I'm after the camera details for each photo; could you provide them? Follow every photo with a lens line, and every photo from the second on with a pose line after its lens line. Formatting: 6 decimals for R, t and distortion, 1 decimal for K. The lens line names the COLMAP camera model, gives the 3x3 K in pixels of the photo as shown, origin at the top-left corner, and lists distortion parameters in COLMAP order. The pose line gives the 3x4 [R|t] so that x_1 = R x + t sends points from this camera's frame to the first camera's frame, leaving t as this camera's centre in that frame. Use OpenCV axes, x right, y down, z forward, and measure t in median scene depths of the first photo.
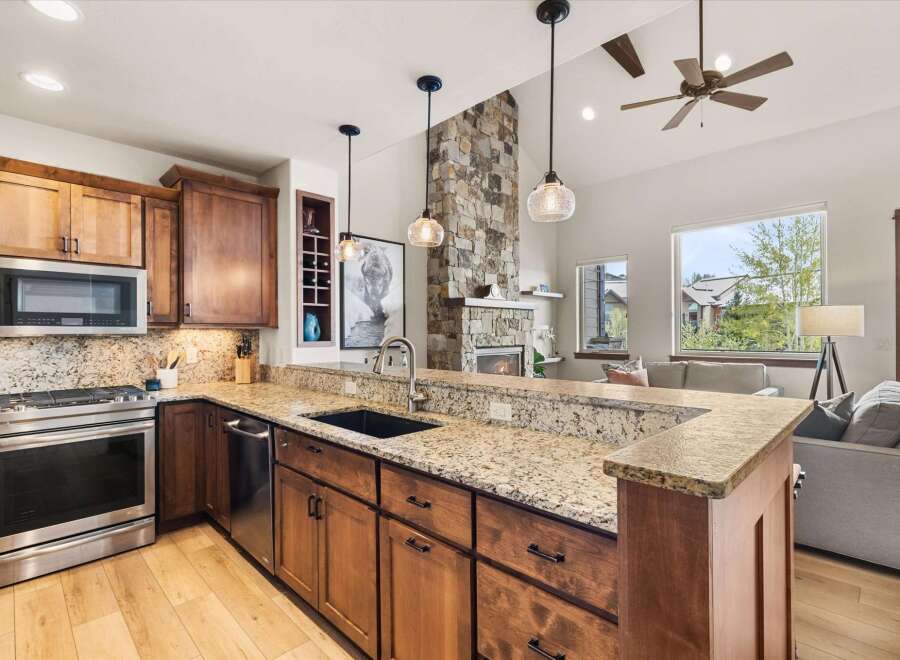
lens RADIAL K [[442.4, 0, 450.0], [0, 442.4, 330.0], [0, 0, 1]] dist [0.001413, -0.000888]
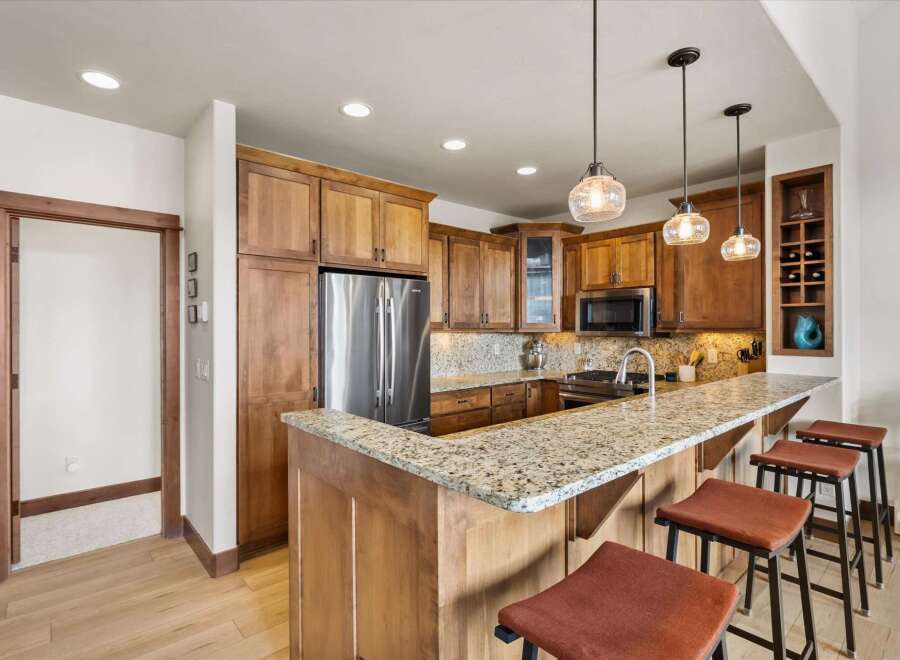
lens RADIAL K [[456.3, 0, 450.0], [0, 456.3, 330.0], [0, 0, 1]] dist [-0.002209, -0.000802]
pose [[-0.066552, 0.009846, -0.997734, 0.690878], [0.009593, 0.999911, 0.009228, -0.028457], [0.997737, -0.008958, -0.066641, 0.478030]]
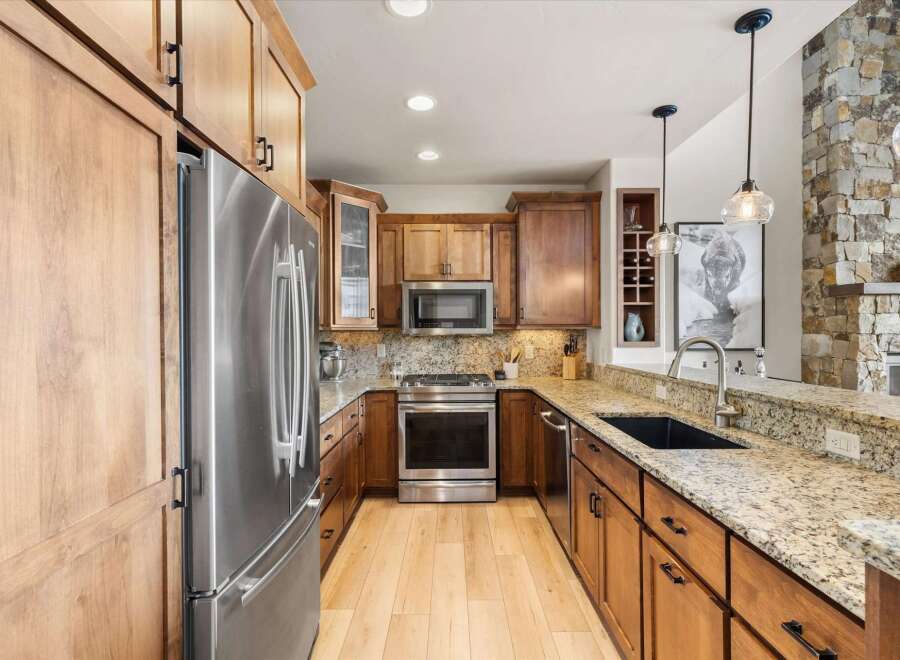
lens RADIAL K [[444.5, 0, 450.3], [0, 444.5, 337.0], [0, 0, 1]] dist [0.001142, -0.000383]
pose [[0.706515, 0.006018, -0.707673, 0.111572], [0.006213, 0.999873, 0.014705, -0.001255], [0.707671, -0.014786, 0.706388, 0.029705]]
